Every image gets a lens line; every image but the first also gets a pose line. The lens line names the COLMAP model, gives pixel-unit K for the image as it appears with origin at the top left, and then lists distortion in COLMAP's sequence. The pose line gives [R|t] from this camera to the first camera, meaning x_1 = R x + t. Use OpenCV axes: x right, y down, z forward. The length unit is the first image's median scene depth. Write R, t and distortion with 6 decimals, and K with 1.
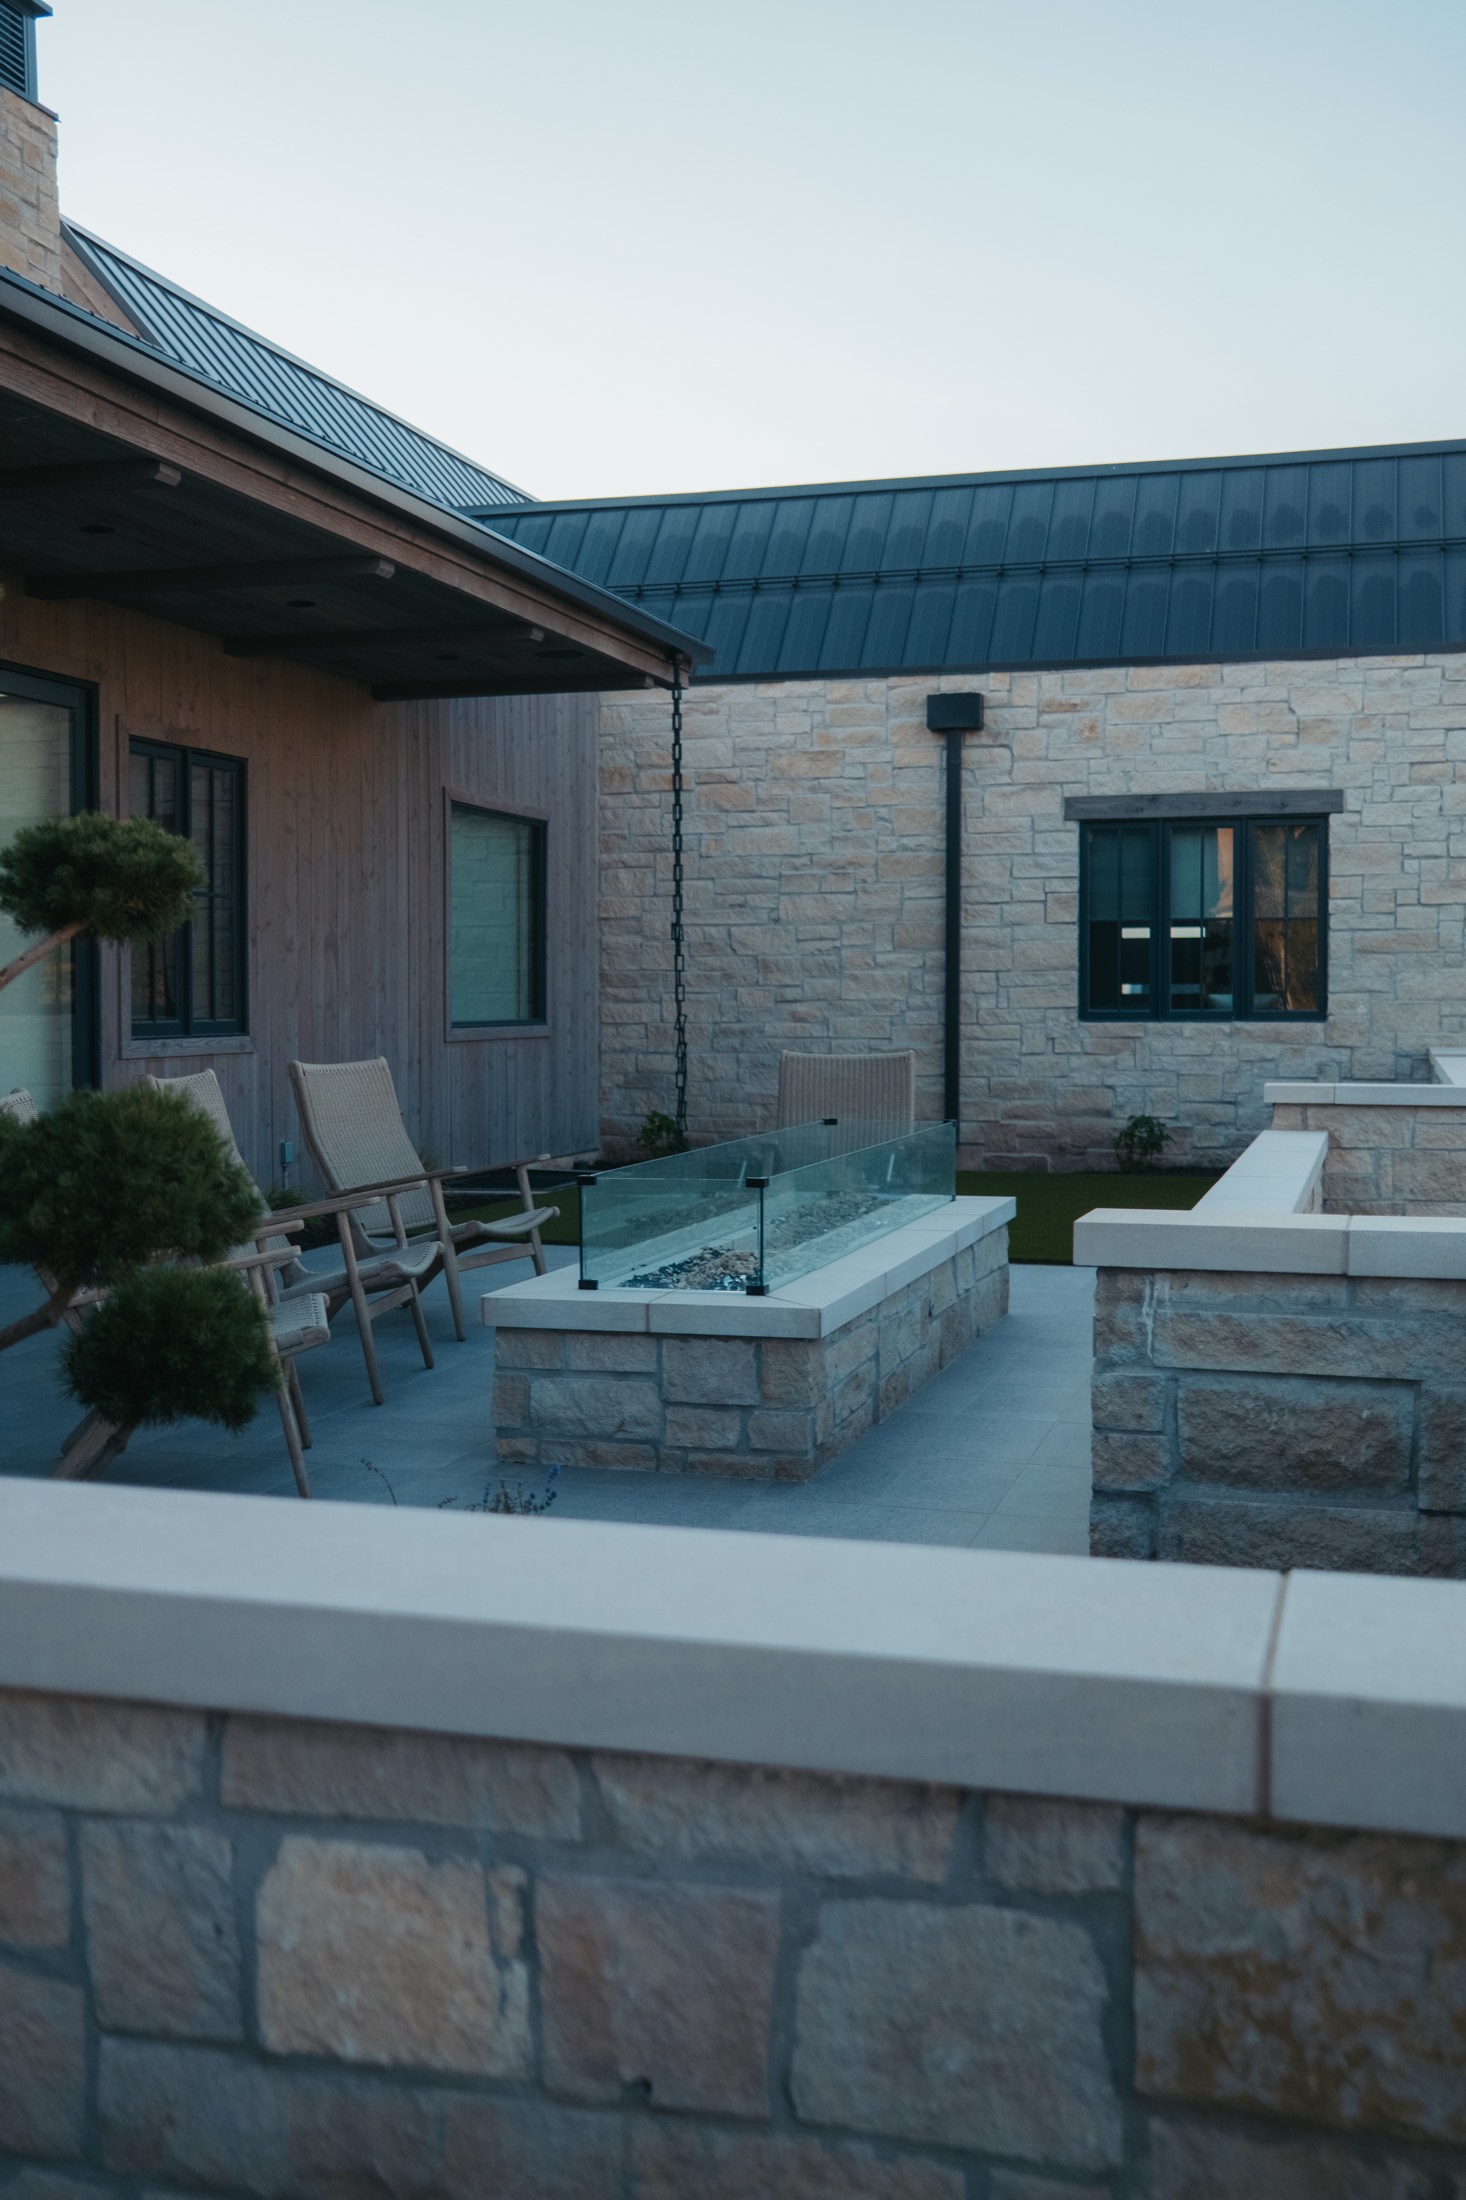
lens RADIAL K [[2221.9, 0, 733.0], [0, 2221.9, 1092.2], [0, 0, 1]] dist [-0.011777, 0.000000]
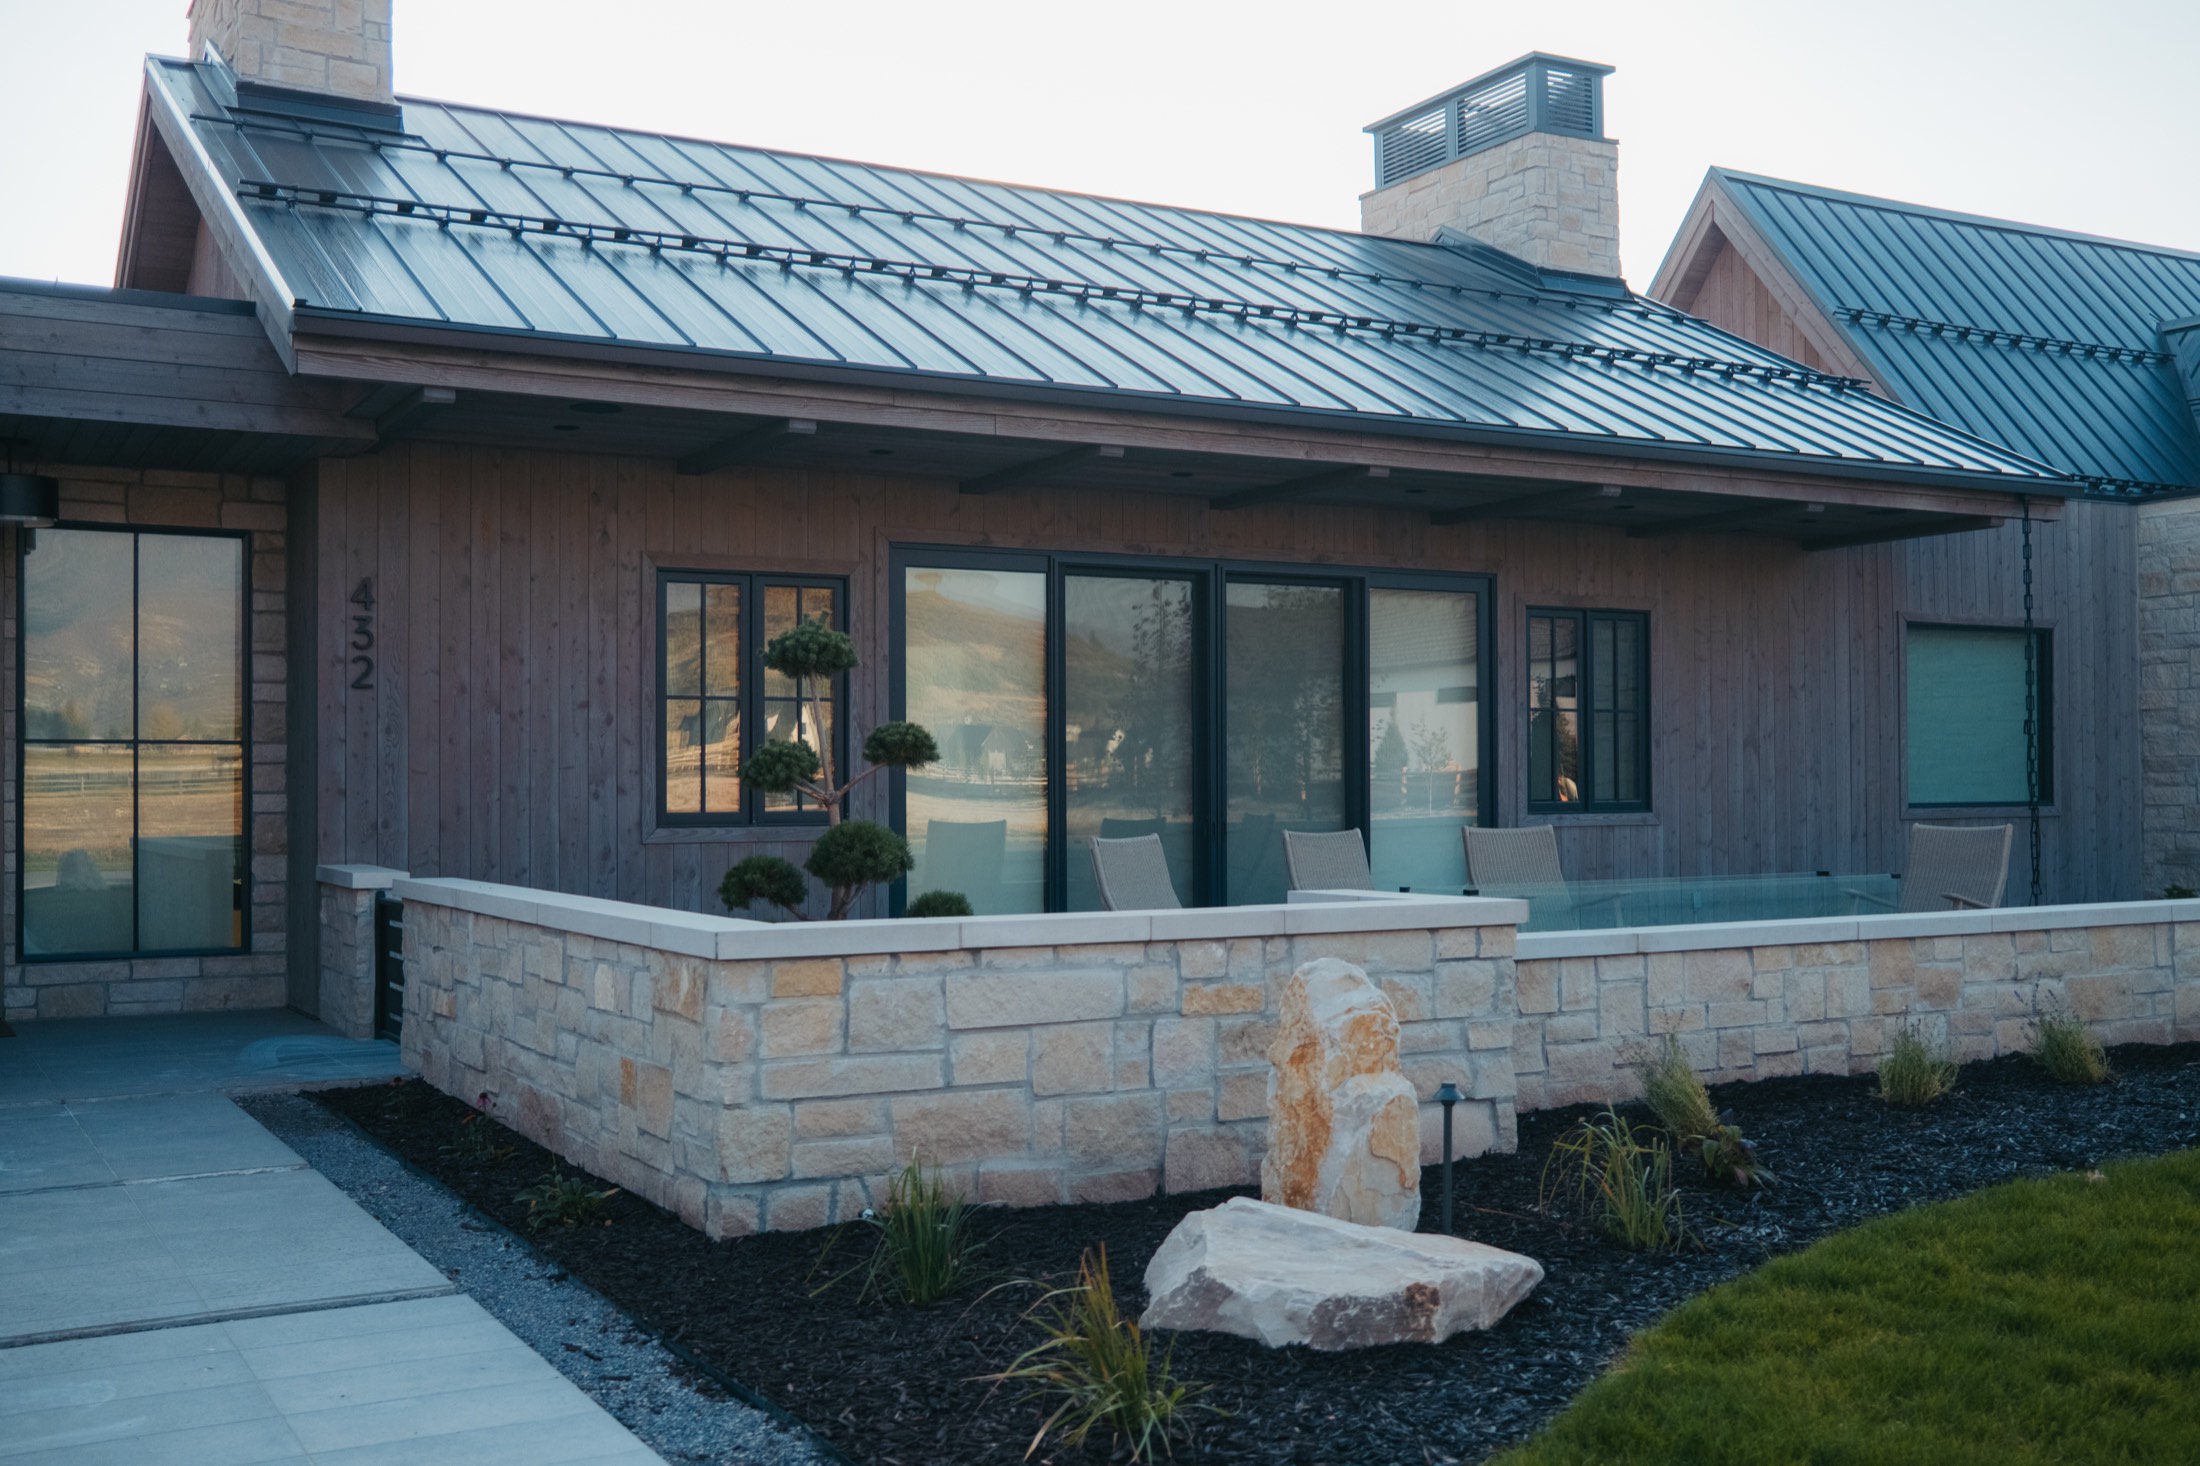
lens RADIAL K [[2221.9, 0, 1105.0], [0, 2221.9, 738.0], [0, 0, 1]] dist [-0.011777, 0.000000]
pose [[0.688486, -0.008926, -0.725194, 0.475739], [-0.029791, 0.998732, -0.040575, -0.005151], [0.724637, 0.049539, 0.687348, -0.160812]]
